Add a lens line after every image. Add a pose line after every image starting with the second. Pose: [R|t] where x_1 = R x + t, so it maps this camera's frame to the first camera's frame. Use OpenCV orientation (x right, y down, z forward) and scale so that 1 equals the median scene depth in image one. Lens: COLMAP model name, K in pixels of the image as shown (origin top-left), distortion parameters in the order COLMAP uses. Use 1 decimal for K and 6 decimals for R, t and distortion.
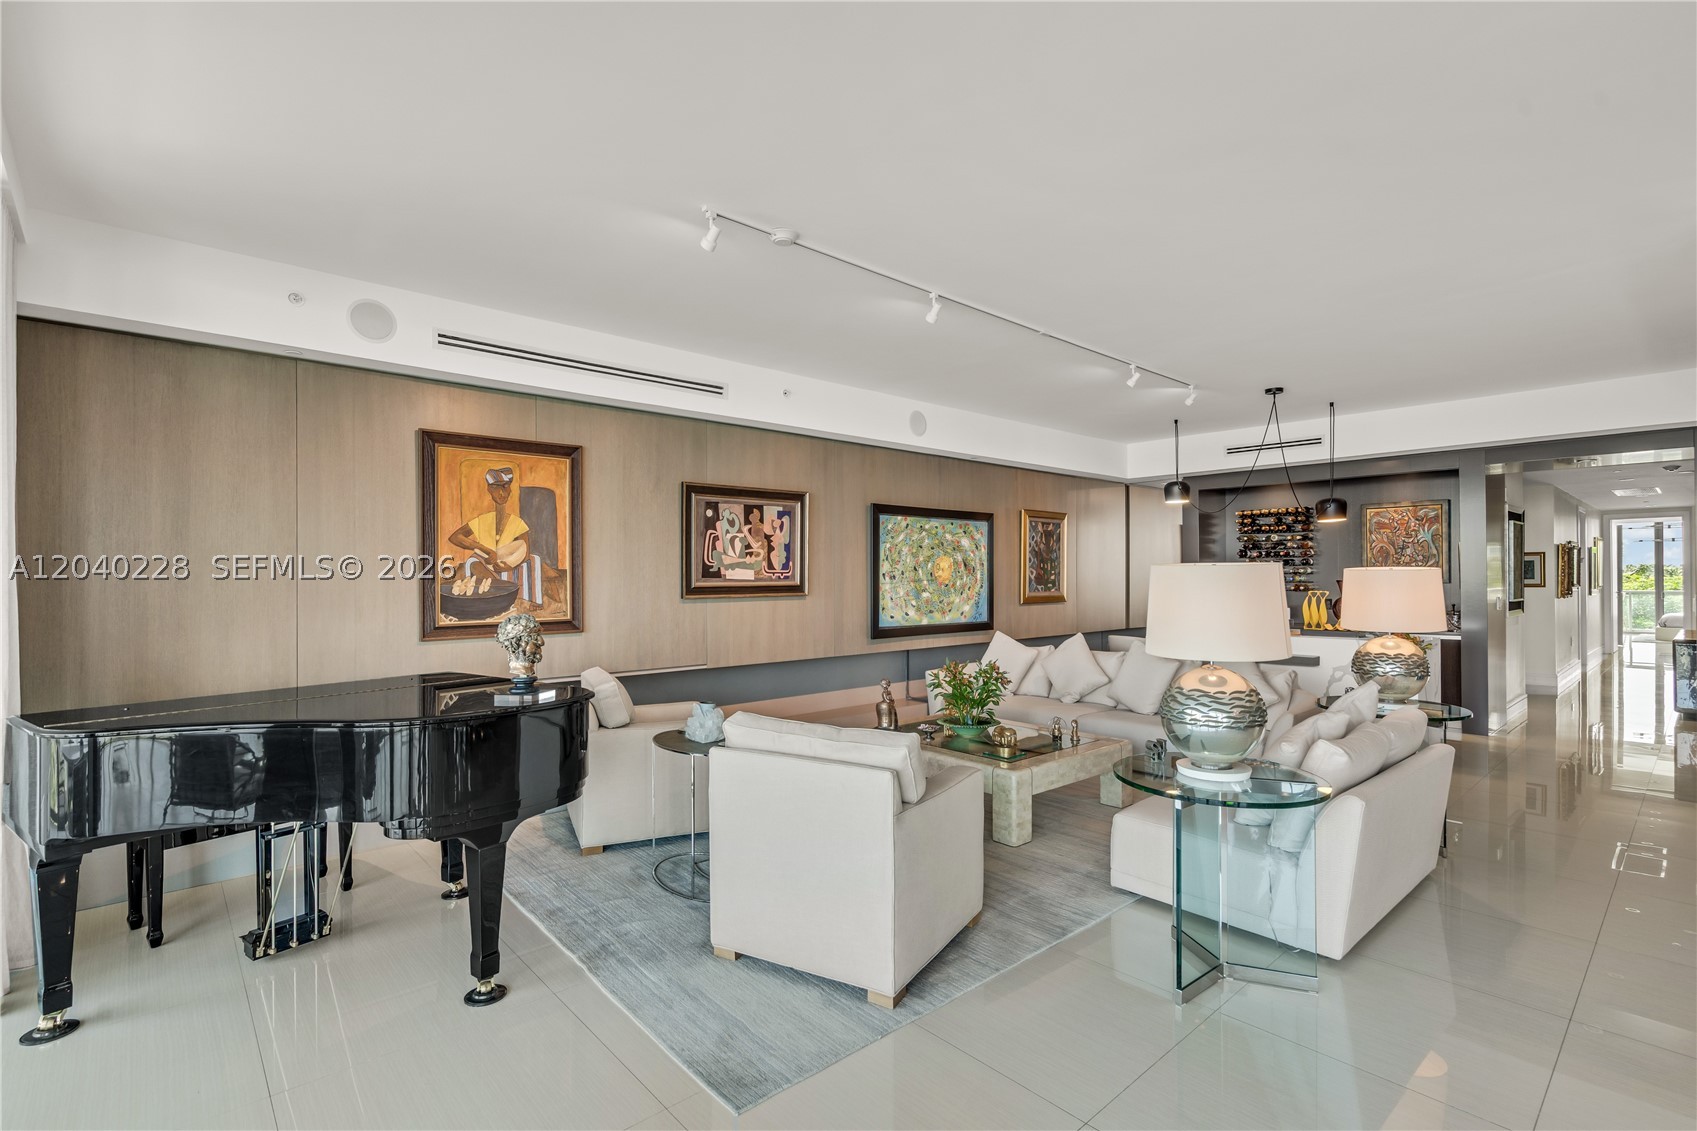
lens RADIAL K [[802.0, 0, 846.3], [0, 802.0, 585.6], [0, 0, 1]] dist [0.011573, -0.001431]
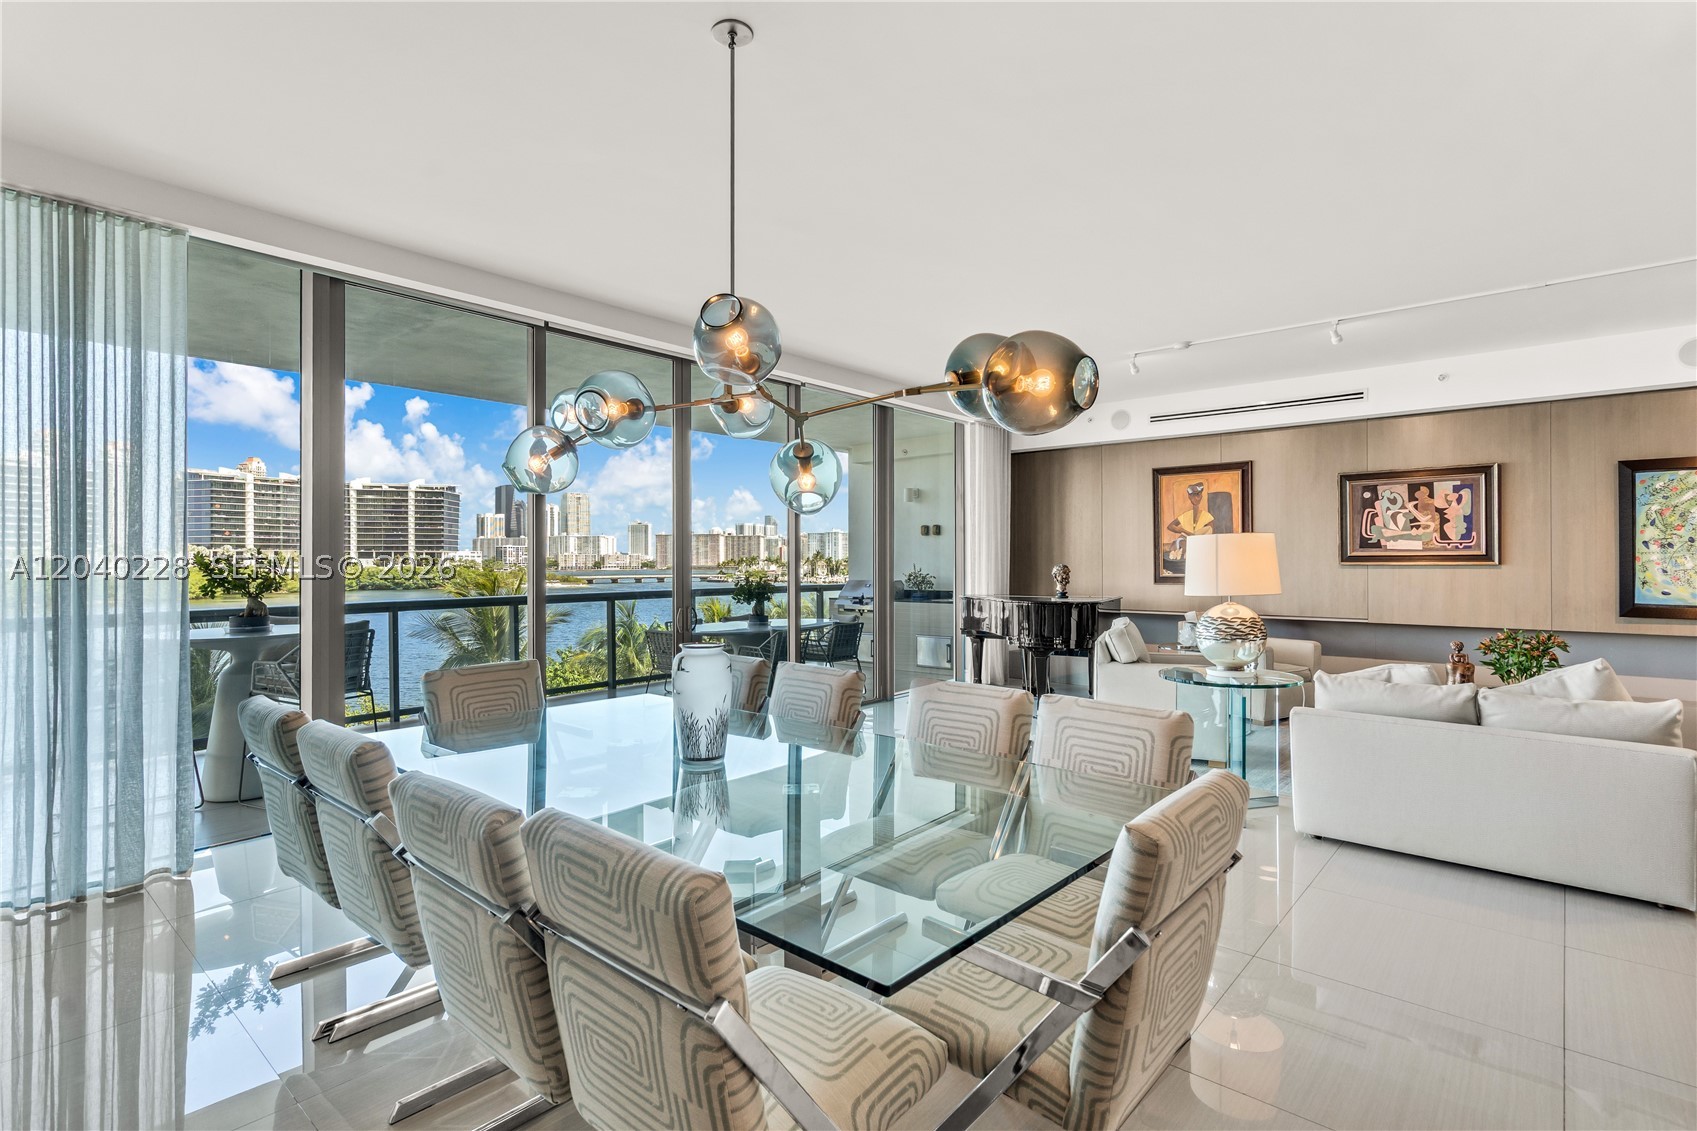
lens RADIAL K [[809.9, 0, 855.7], [0, 809.9, 559.3], [0, 0, 1]] dist [0.014818, -0.001921]
pose [[0.144815, 0.002694, -0.989455, 0.890550], [-0.008240, 0.999965, 0.001517, 0.011336], [0.989424, 0.007933, 0.144832, 0.044947]]
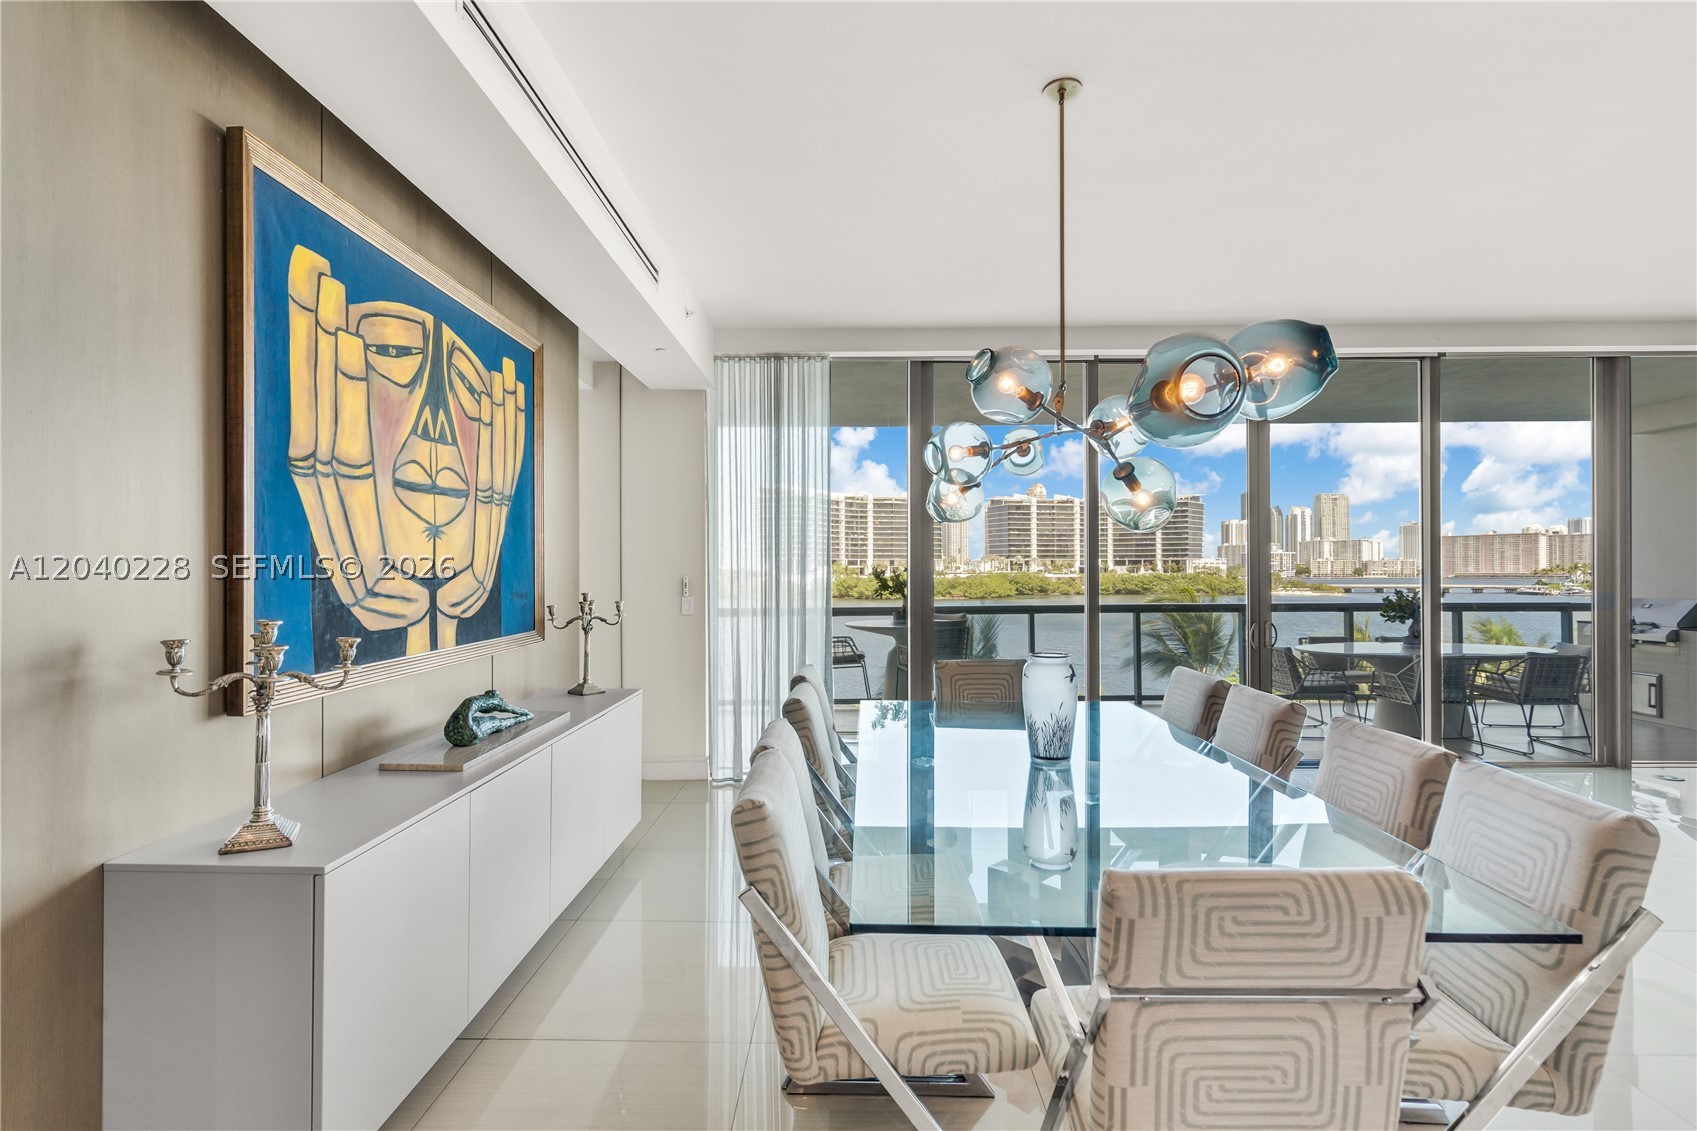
lens RADIAL K [[809.9, 0, 843.3], [0, 809.9, 560.6], [0, 0, 1]] dist [0.014818, -0.001921]
pose [[-0.664685, -0.001462, -0.747122, 0.884776], [-0.000479, 0.999999, -0.001531, 0.004763], [0.747123, -0.000660, -0.664685, 0.246400]]
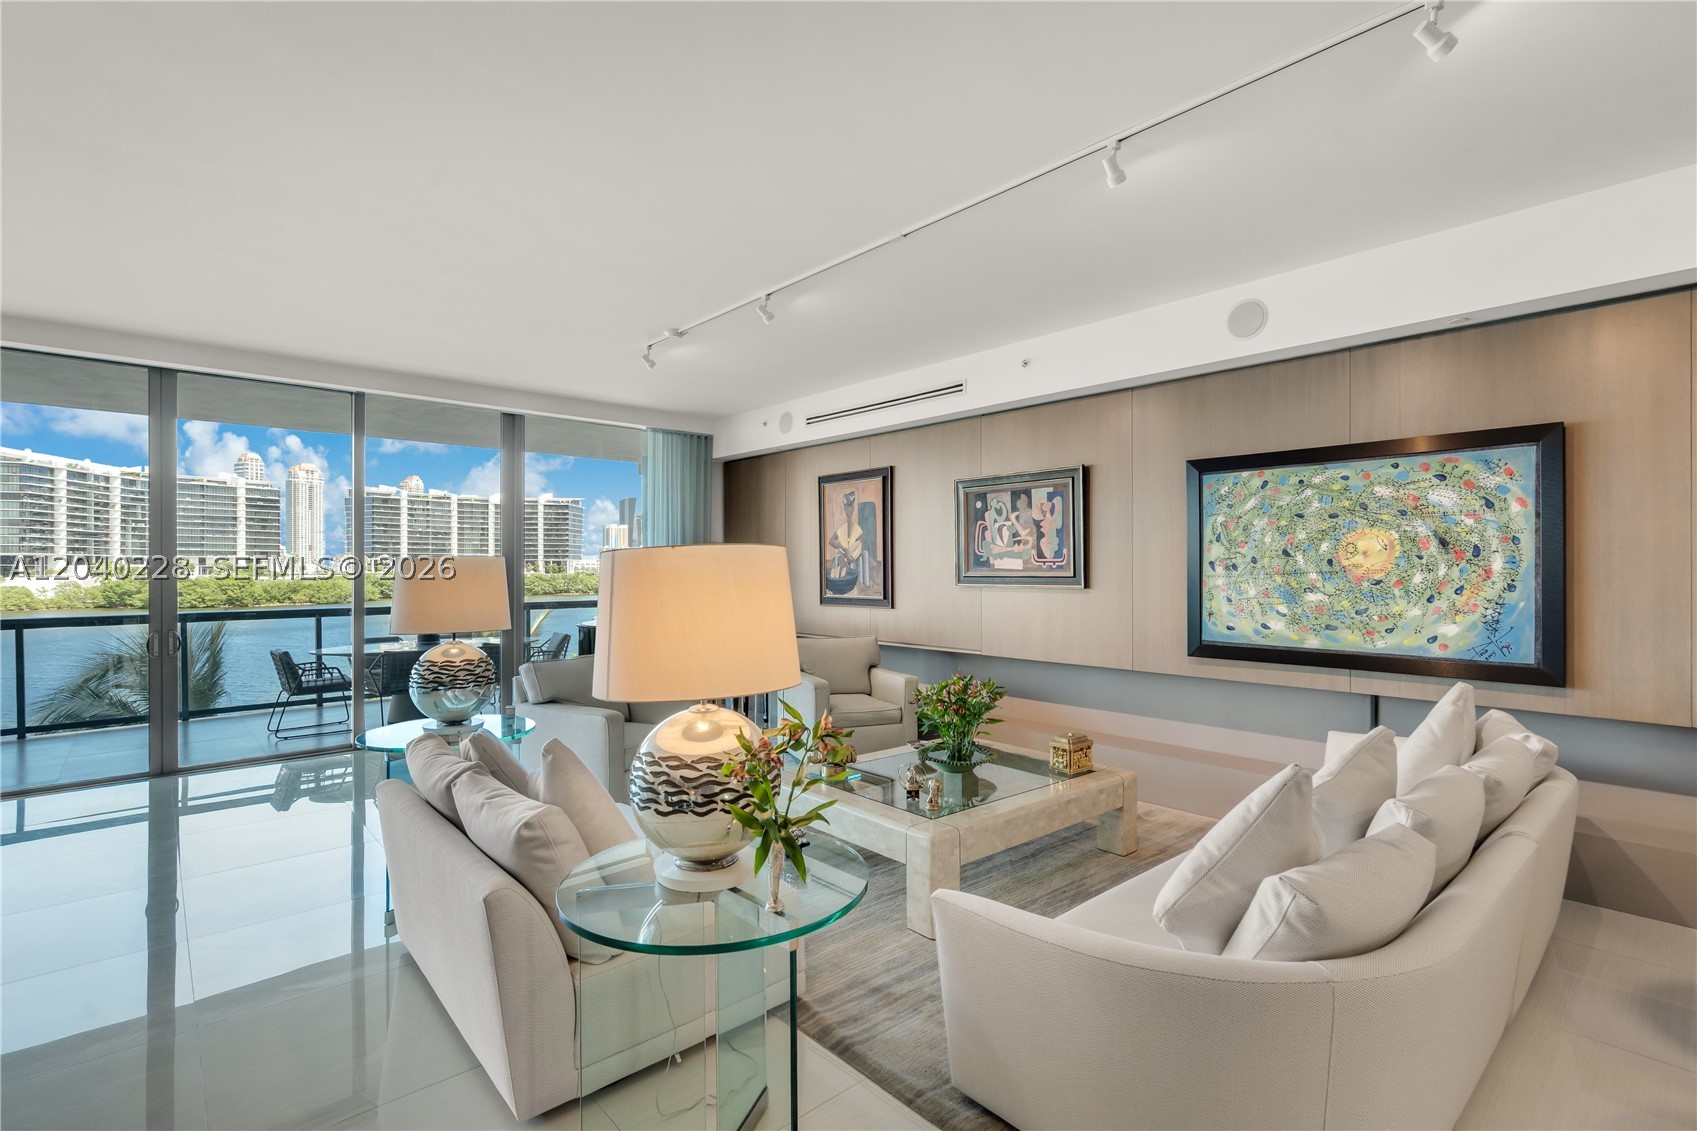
lens RADIAL K [[809.9, 0, 843.0], [0, 809.9, 565.8], [0, 0, 1]] dist [0.014818, -0.001921]
pose [[-0.009591, 0.000593, -0.999954, 0.823900], [-0.008632, 0.999963, 0.000676, -0.010364], [0.999917, 0.008638, -0.009586, 0.786193]]
